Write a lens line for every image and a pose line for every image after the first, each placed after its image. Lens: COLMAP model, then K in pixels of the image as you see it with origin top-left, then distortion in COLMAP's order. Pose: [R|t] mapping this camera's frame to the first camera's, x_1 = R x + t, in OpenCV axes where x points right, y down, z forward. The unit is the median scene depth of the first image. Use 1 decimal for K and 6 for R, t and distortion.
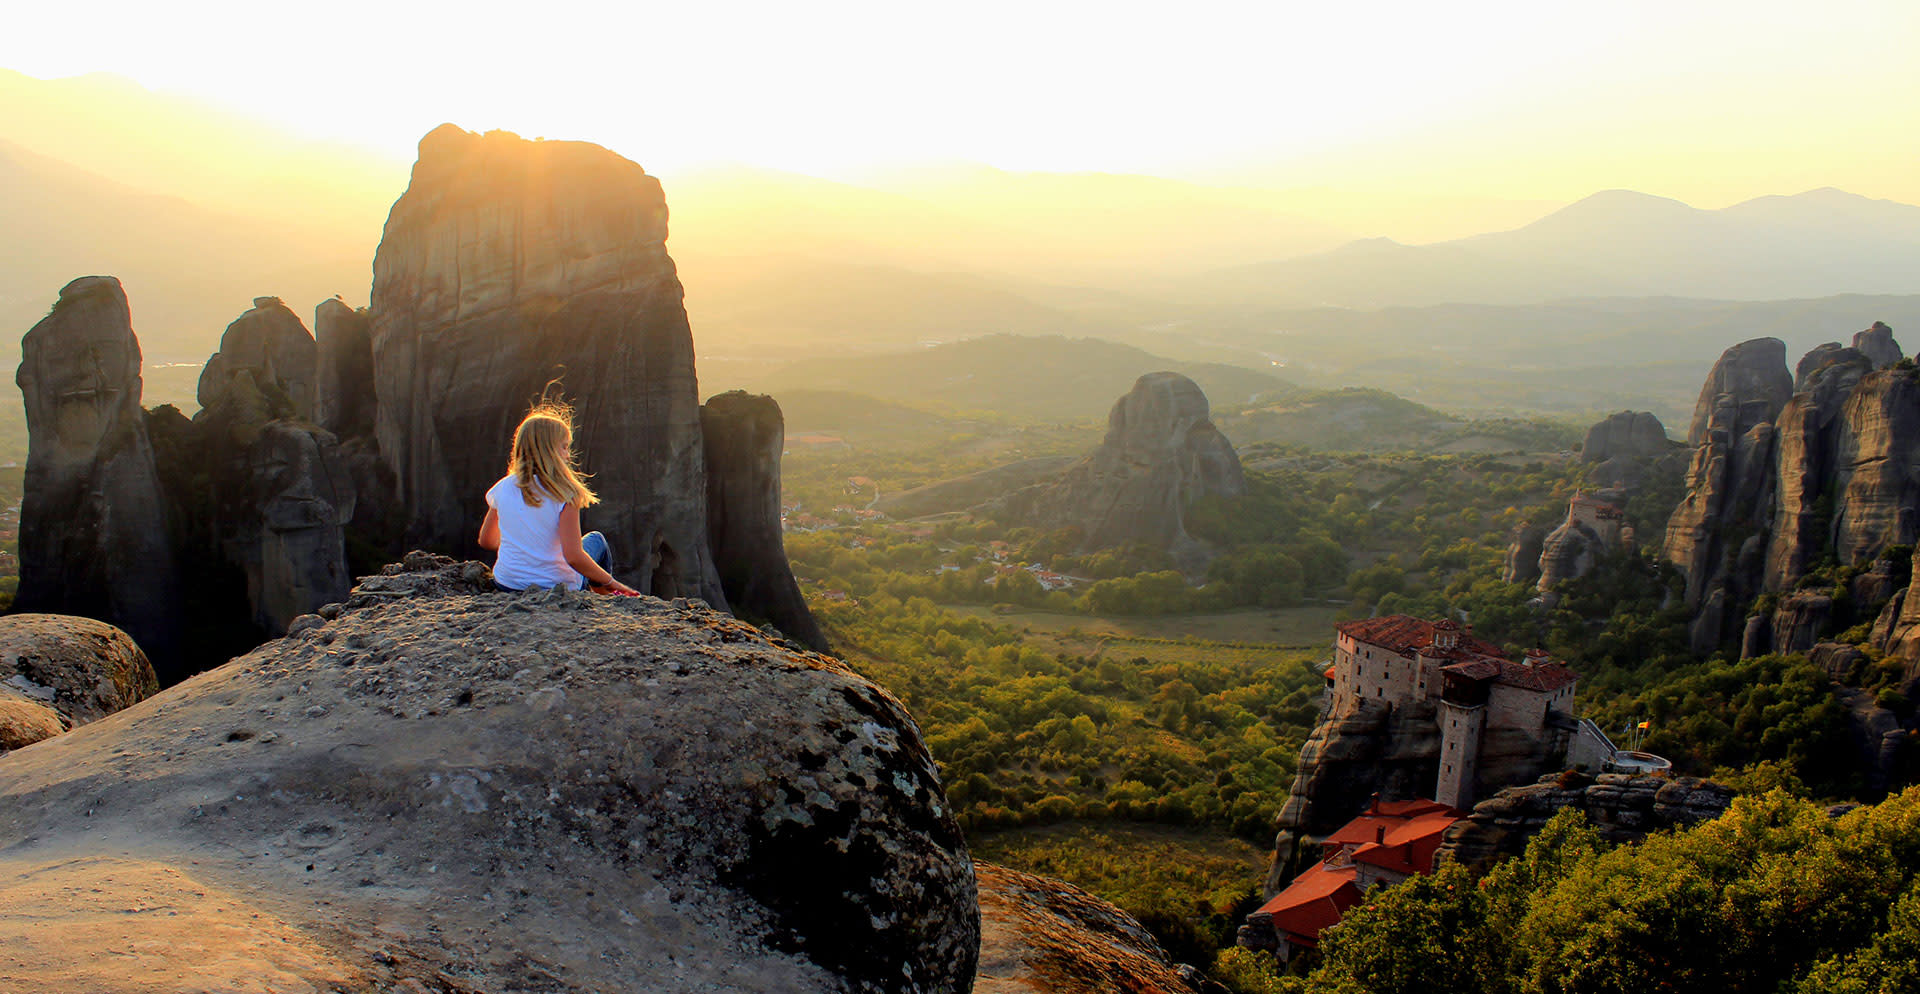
lens RADIAL K [[1646.4, 0, 912.5], [0, 1646.4, 564.7], [0, 0, 1]] dist [-0.162280, 0.138972]
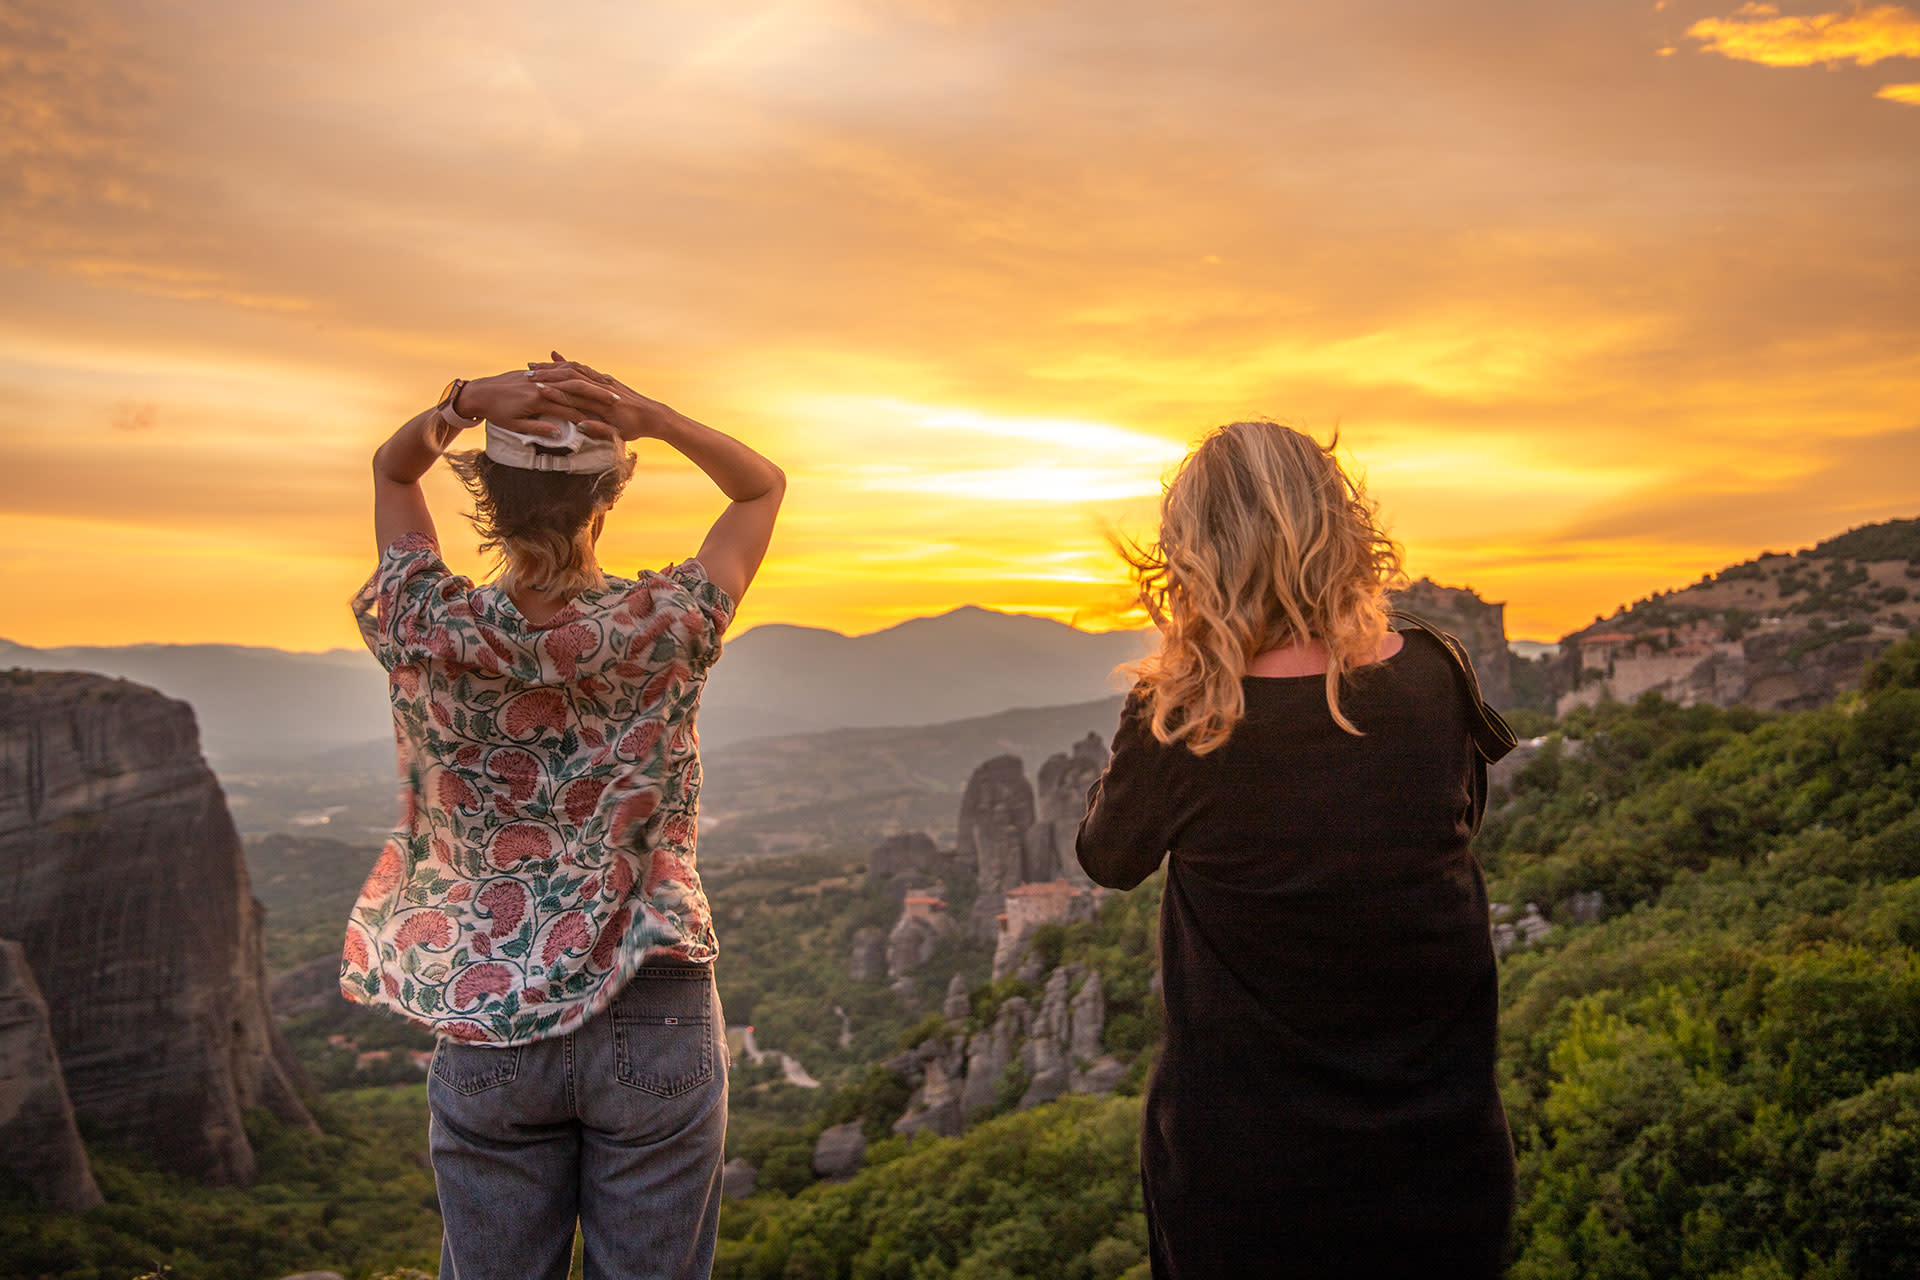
lens RADIAL K [[1966.5, 0, 957.6], [0, 1966.5, 642.6], [0, 0, 1]] dist [-0.028839, 0.181071]
pose [[0.868047, -0.056312, 0.493279, -0.304464], [0.165997, 0.969287, -0.181461, 0.051120], [-0.467910, 0.239400, 0.850734, -0.359700]]
